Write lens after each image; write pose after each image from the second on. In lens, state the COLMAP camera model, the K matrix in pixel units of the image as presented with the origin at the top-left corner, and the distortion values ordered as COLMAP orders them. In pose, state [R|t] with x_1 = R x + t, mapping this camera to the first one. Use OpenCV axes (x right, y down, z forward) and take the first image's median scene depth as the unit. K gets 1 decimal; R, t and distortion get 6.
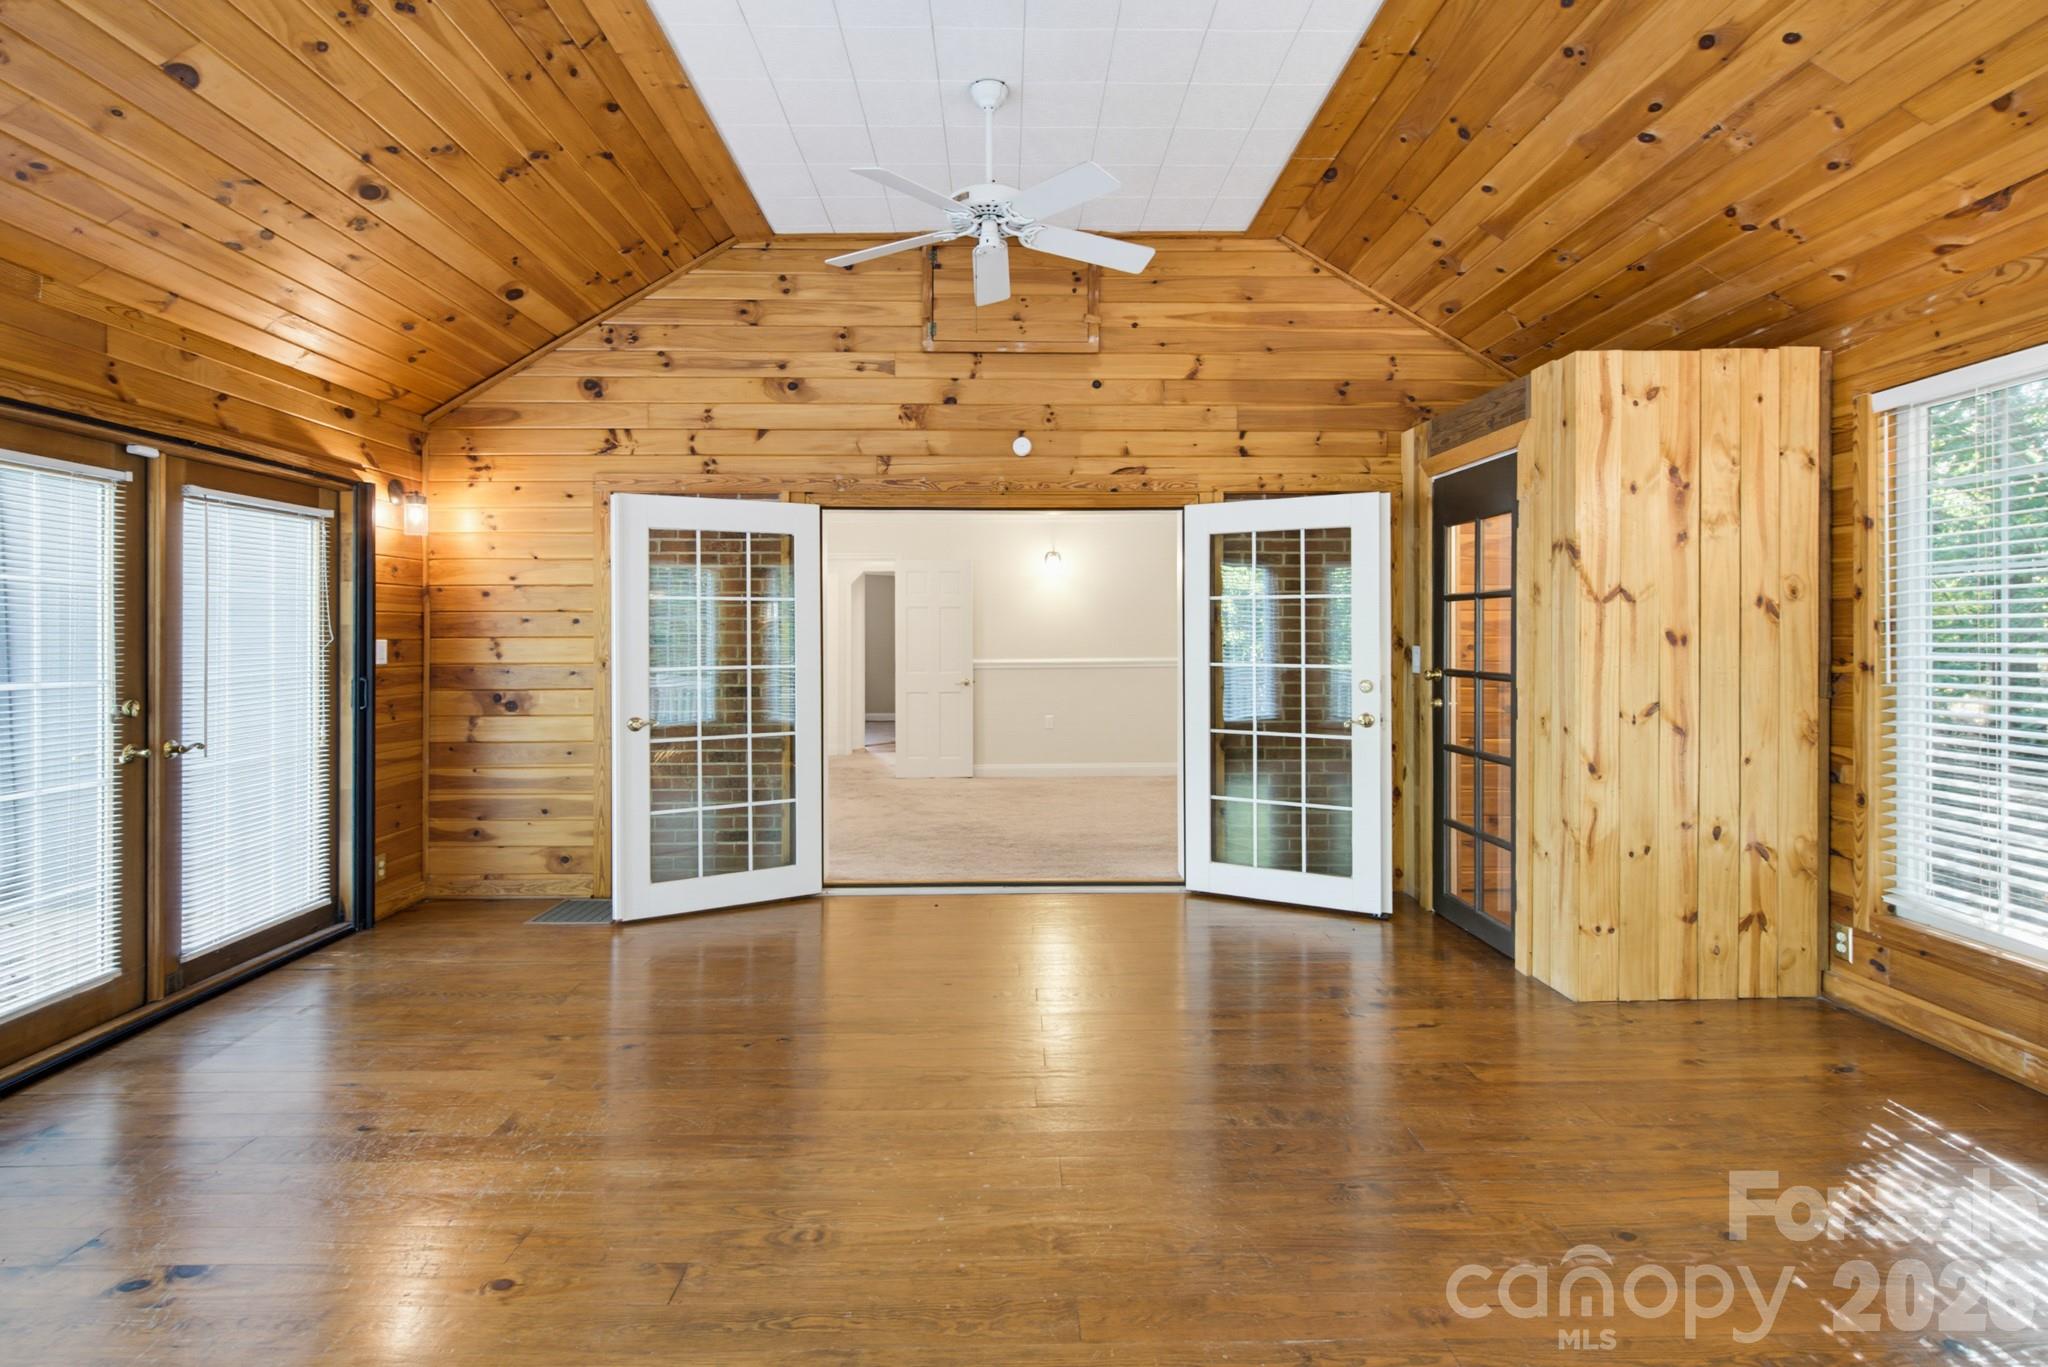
lens RADIAL K [[937.2, 0, 1033.1], [0, 937.2, 631.7], [0, 0, 1]] dist [0.004935, -0.003325]
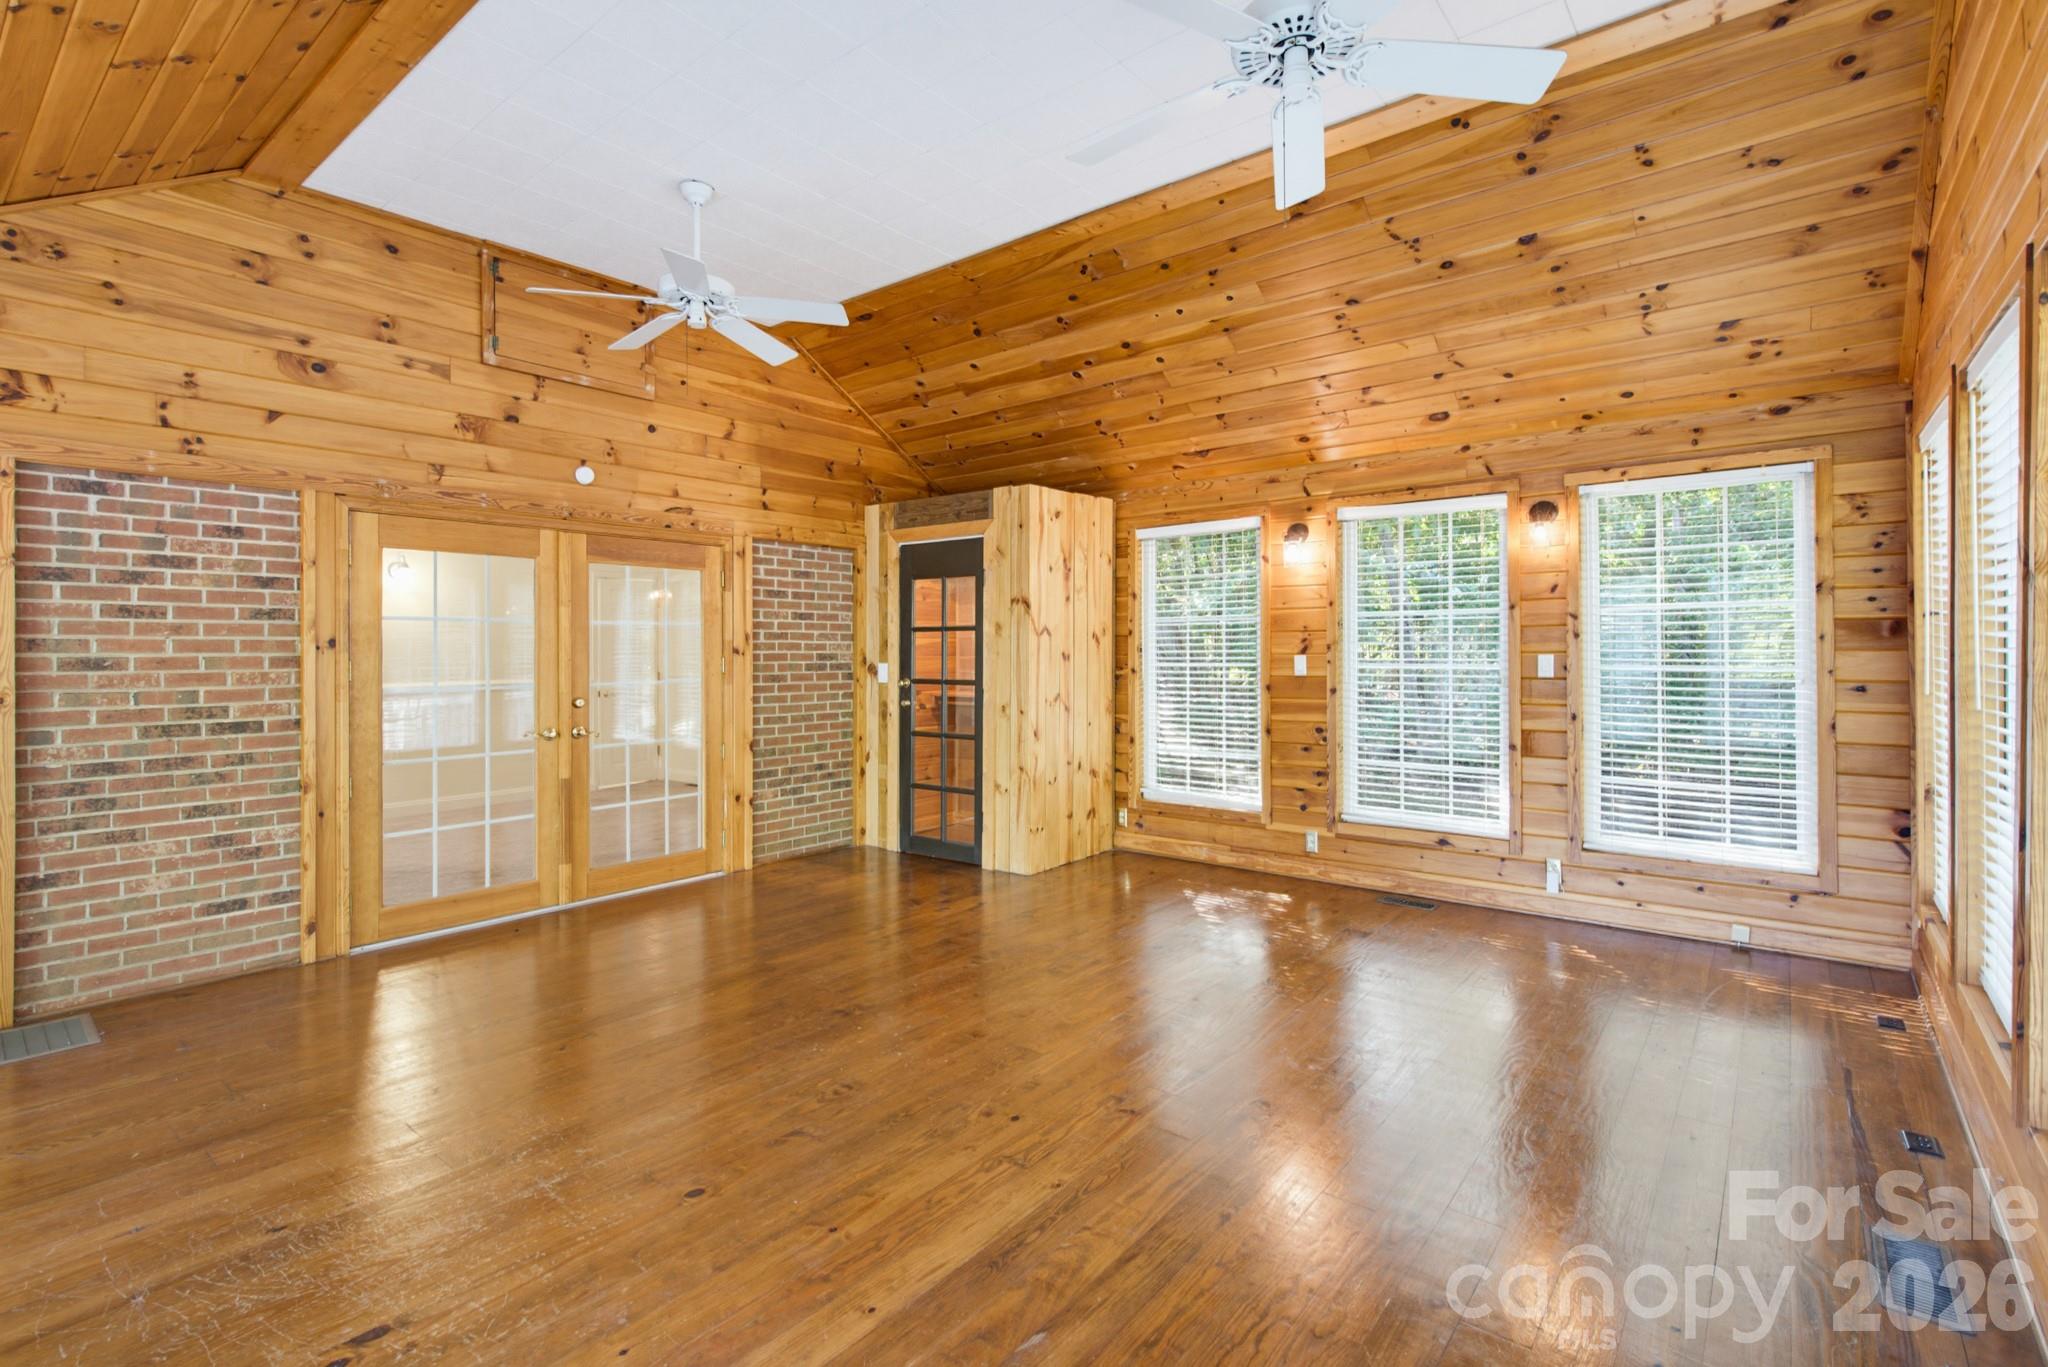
lens RADIAL K [[937.2, 0, 1005.7], [0, 937.2, 653.5], [0, 0, 1]] dist [0.004935, -0.003325]
pose [[0.655693, -0.002261, 0.755024, -0.620579], [-0.000006, 0.999996, 0.003000, -0.003223], [-0.755028, -0.001971, 0.655690, -0.050368]]
